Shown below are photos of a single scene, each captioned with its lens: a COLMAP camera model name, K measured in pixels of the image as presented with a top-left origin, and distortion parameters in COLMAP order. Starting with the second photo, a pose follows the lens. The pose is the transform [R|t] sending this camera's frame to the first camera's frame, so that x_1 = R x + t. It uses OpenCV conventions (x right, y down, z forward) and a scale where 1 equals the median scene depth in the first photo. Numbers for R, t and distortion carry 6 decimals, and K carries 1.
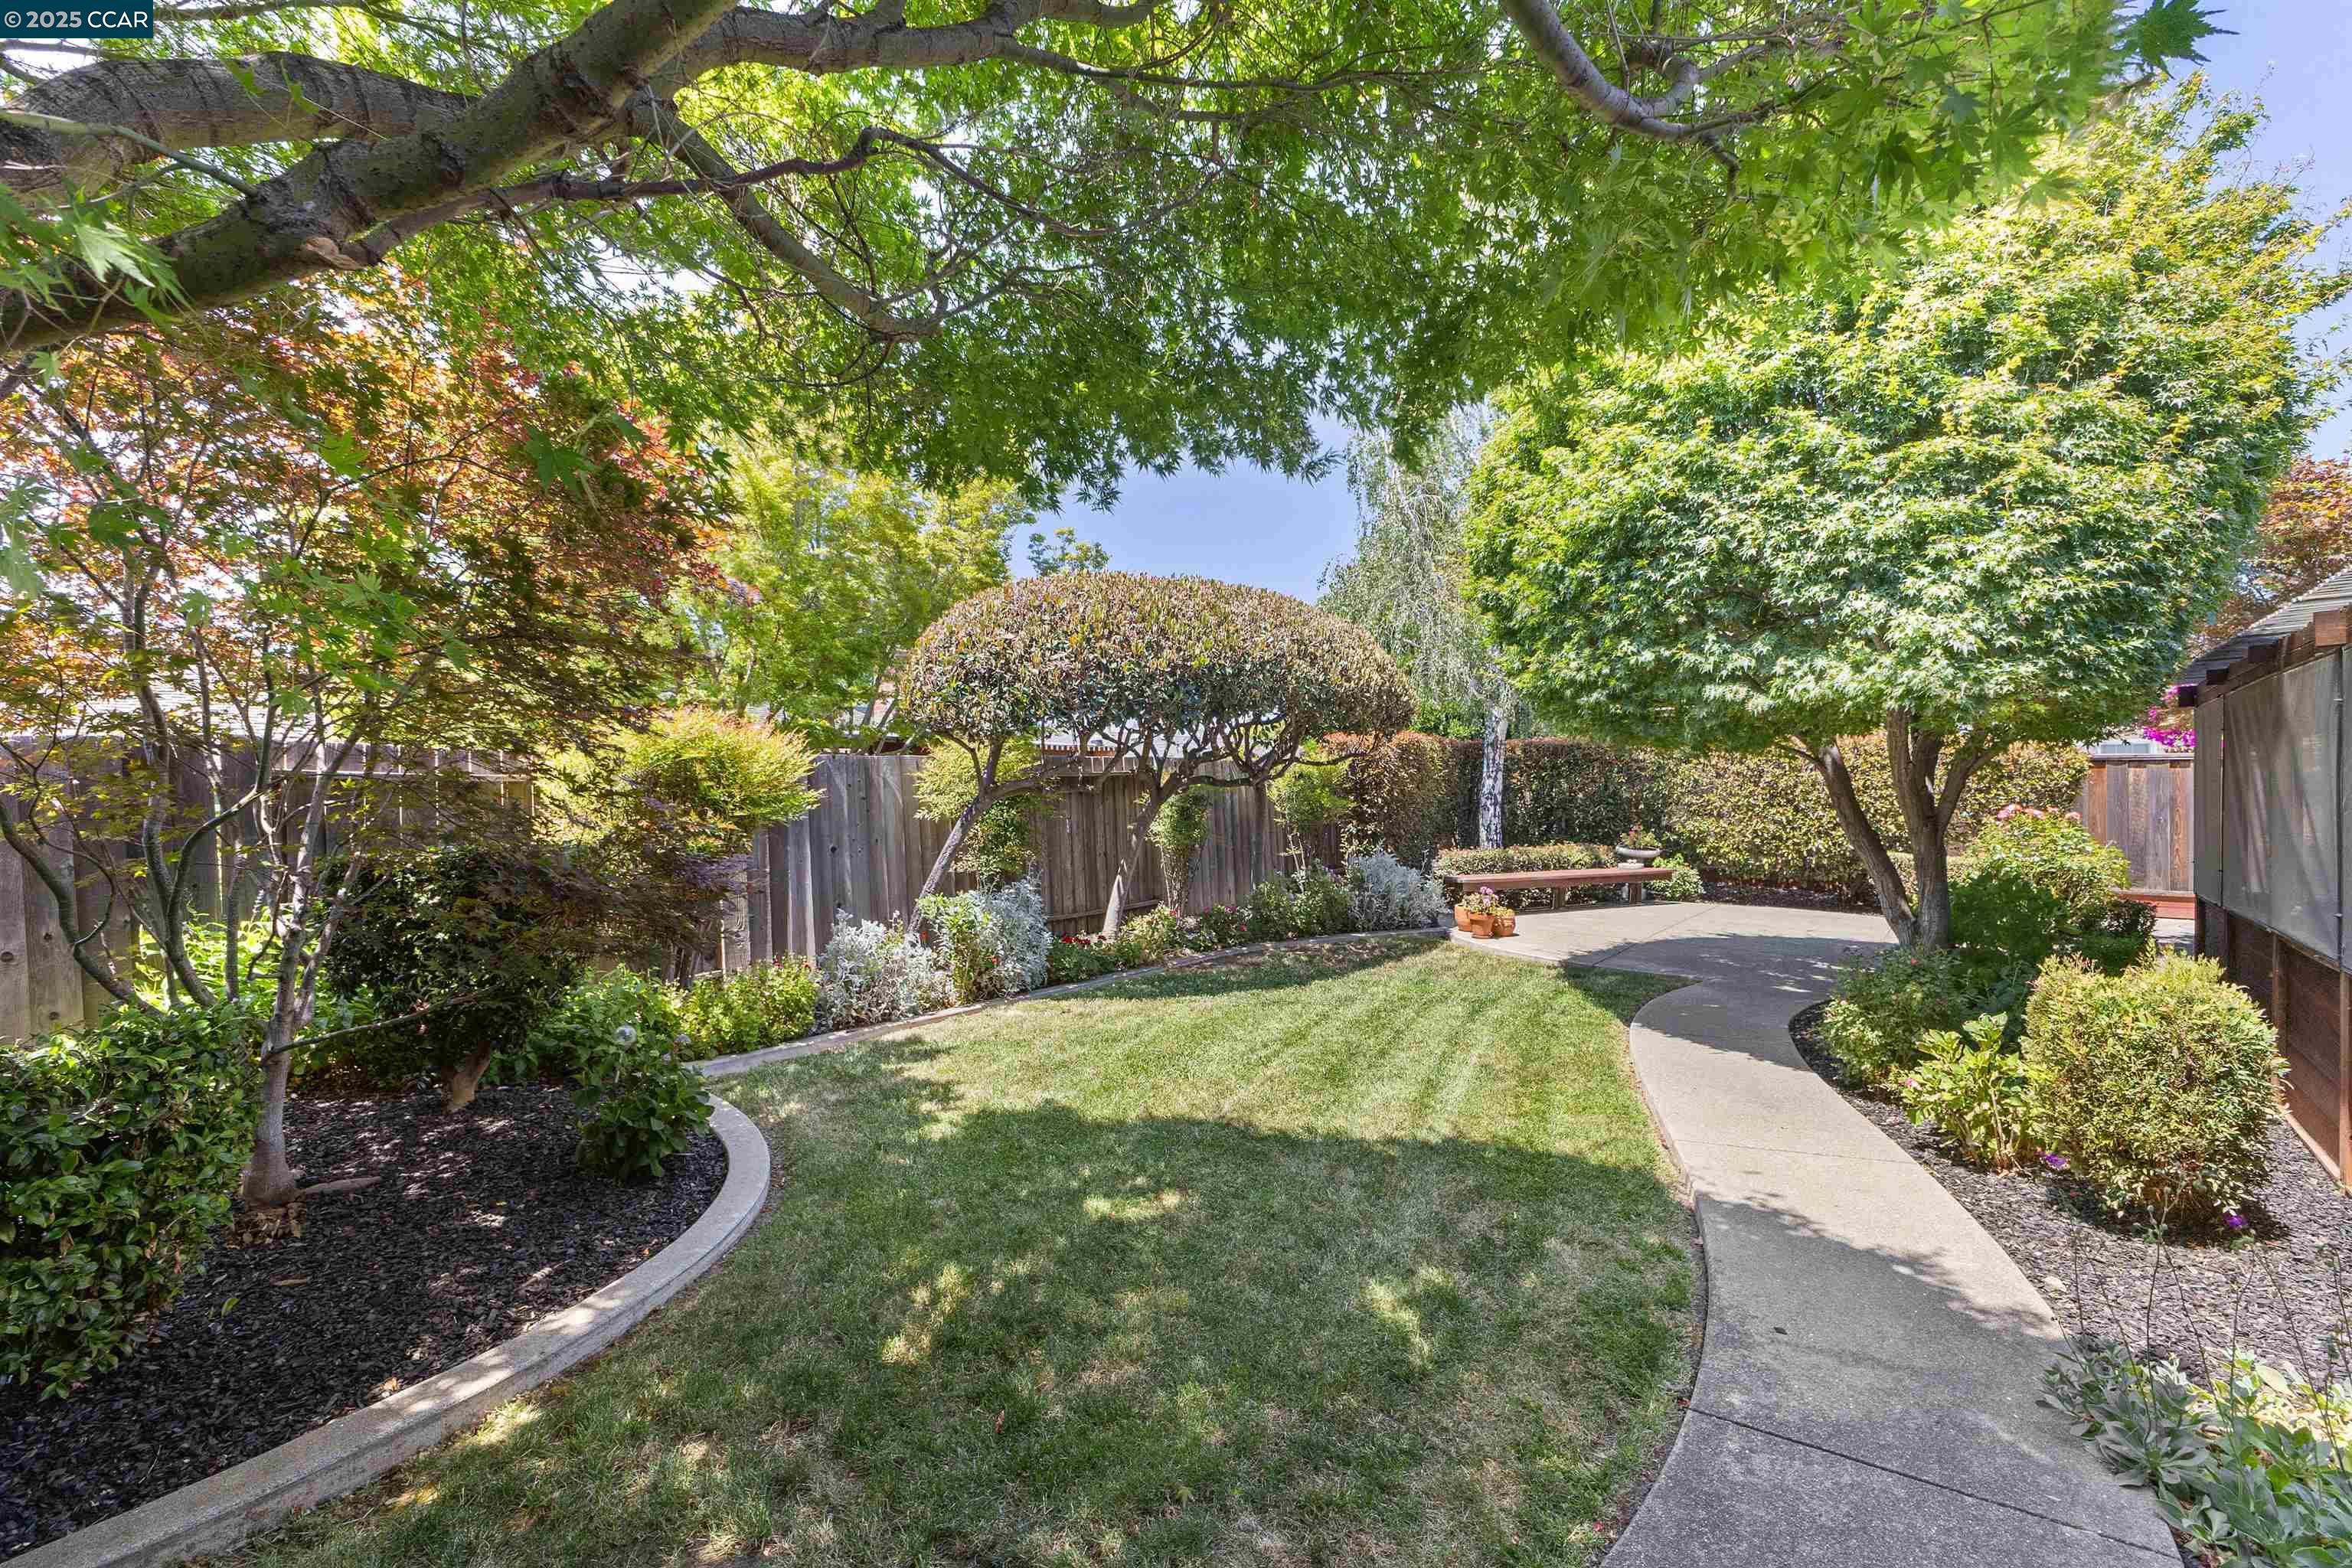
lens RADIAL K [[1023.4, 0, 1192.4], [0, 1023.4, 777.0], [0, 0, 1]] dist [0.005546, -0.000271]
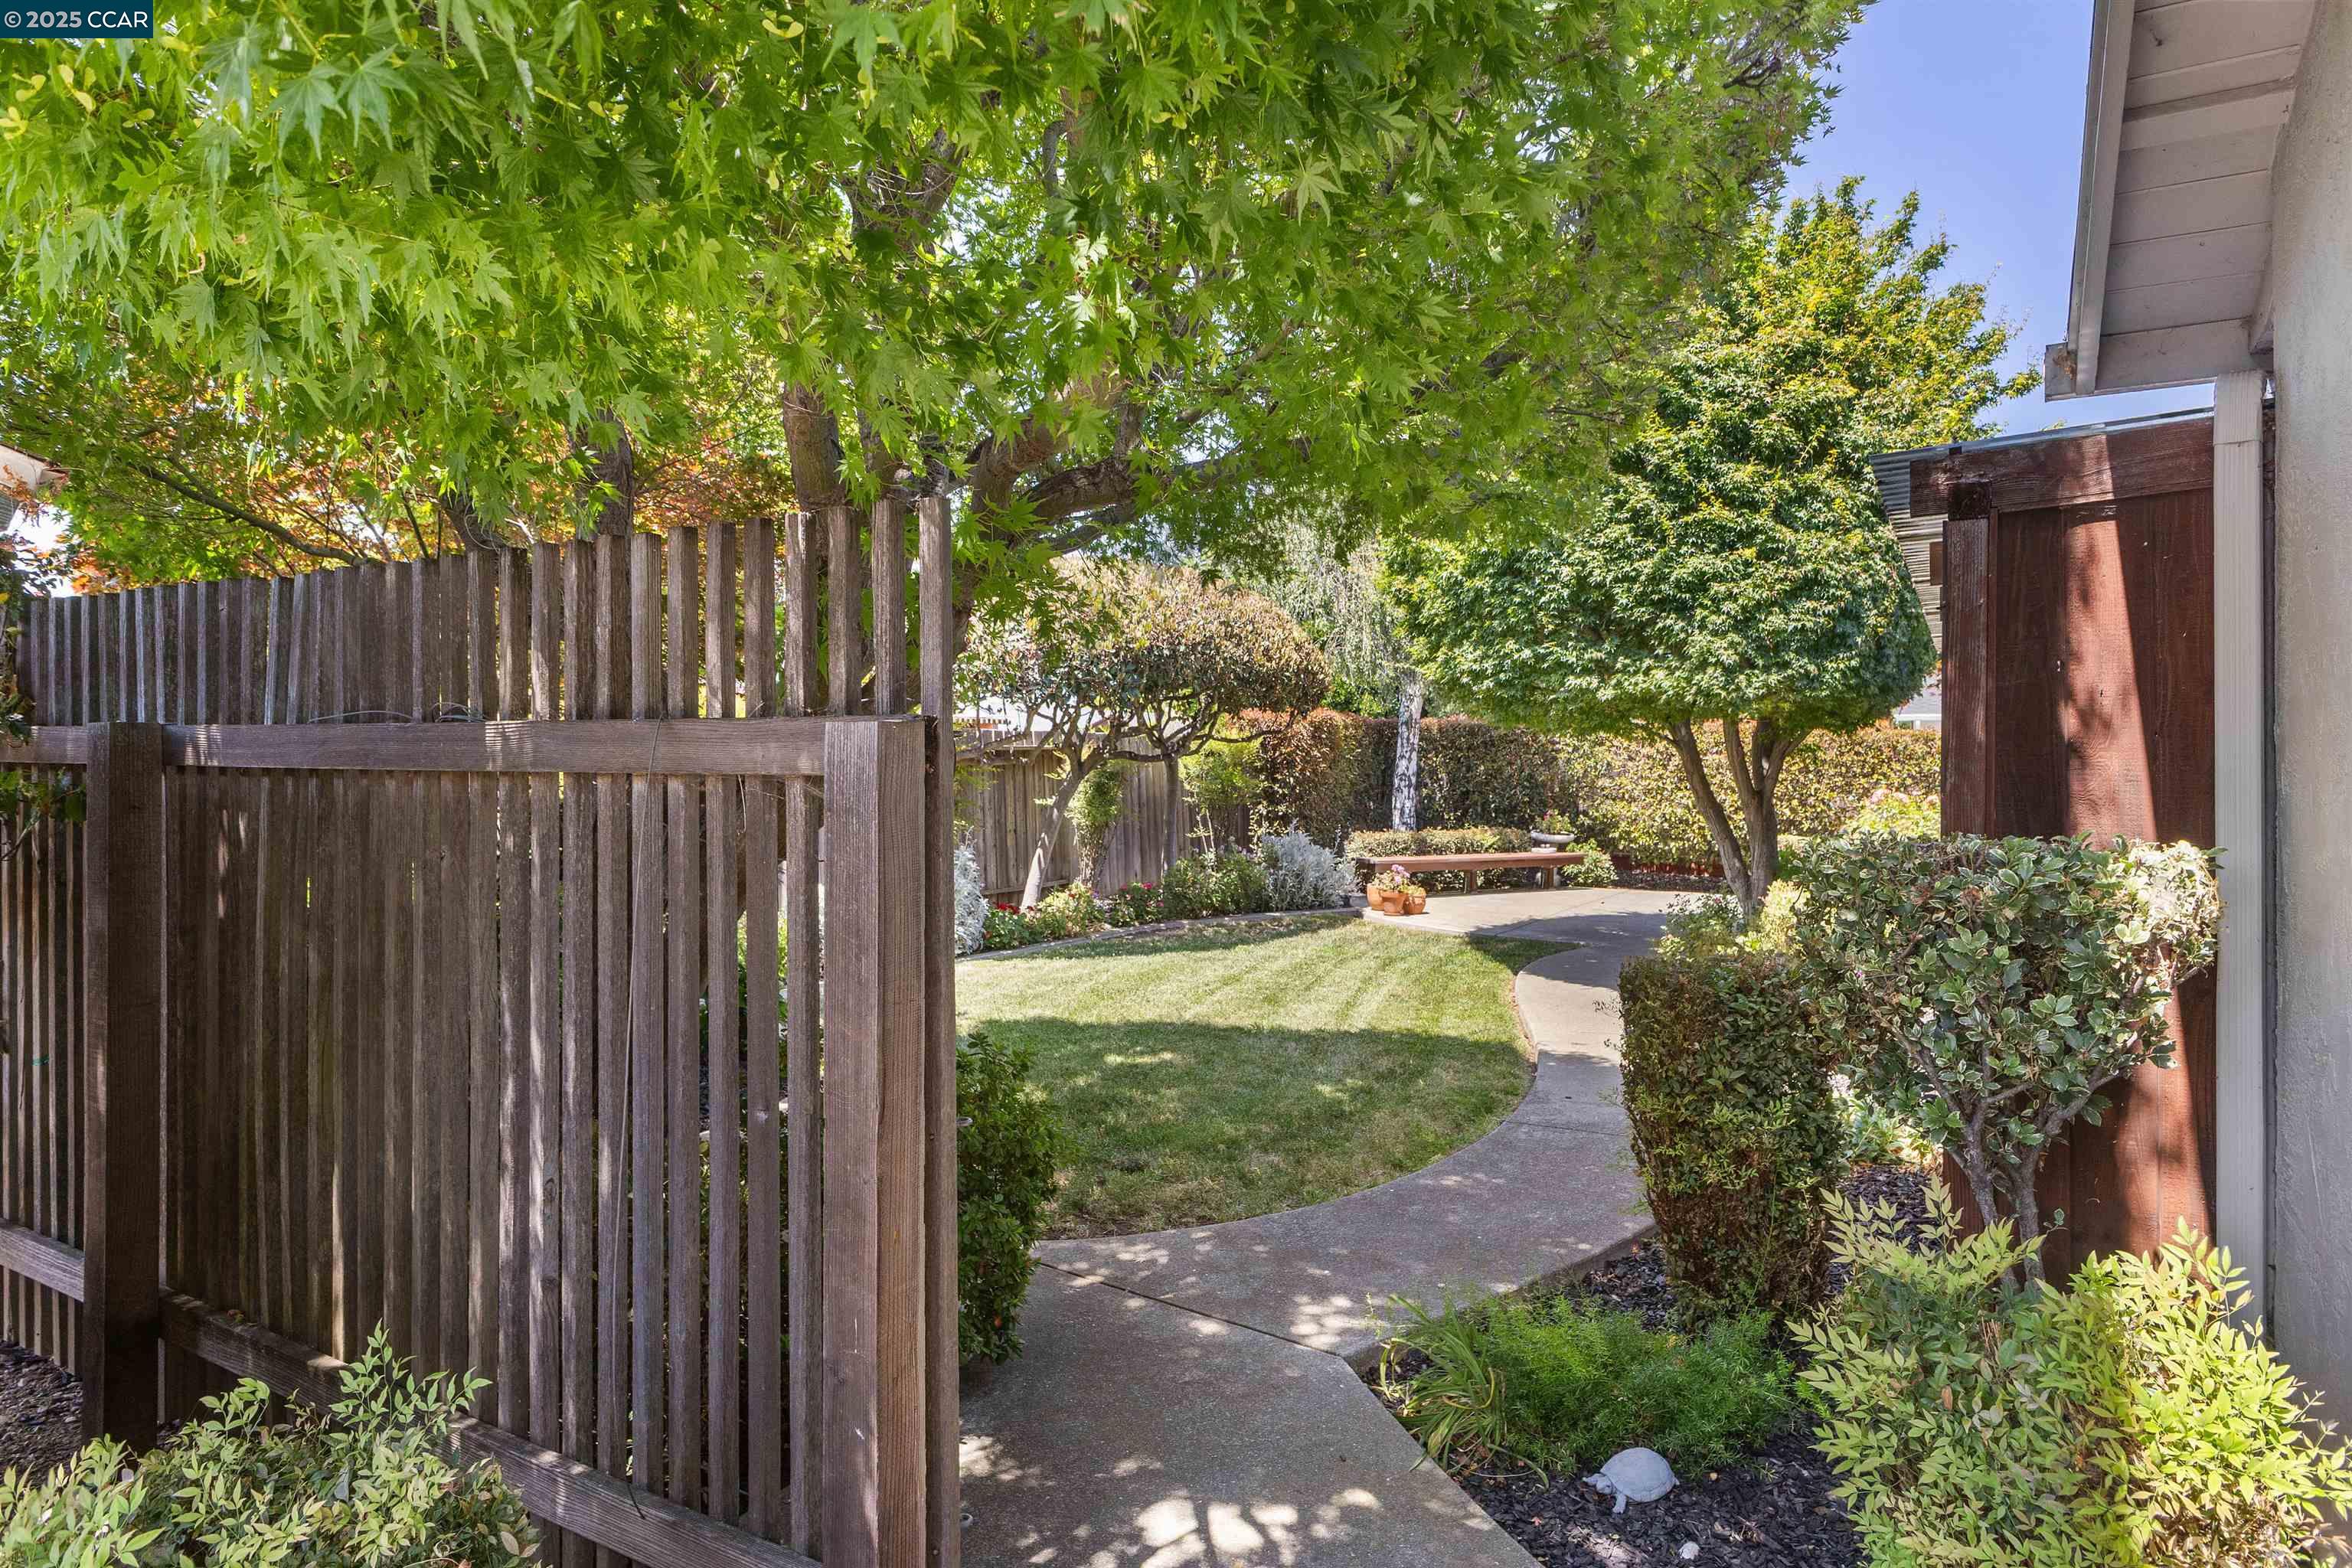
lens RADIAL K [[1323.8, 0, 1168.3], [0, 1323.8, 774.8], [0, 0, 1]] dist [0.001063, 0.000002]
pose [[0.994543, 0.010124, 0.103834, -0.080366], [-0.011321, 0.999876, 0.010946, 0.007196], [-0.103710, -0.012062, 0.994534, -0.293786]]
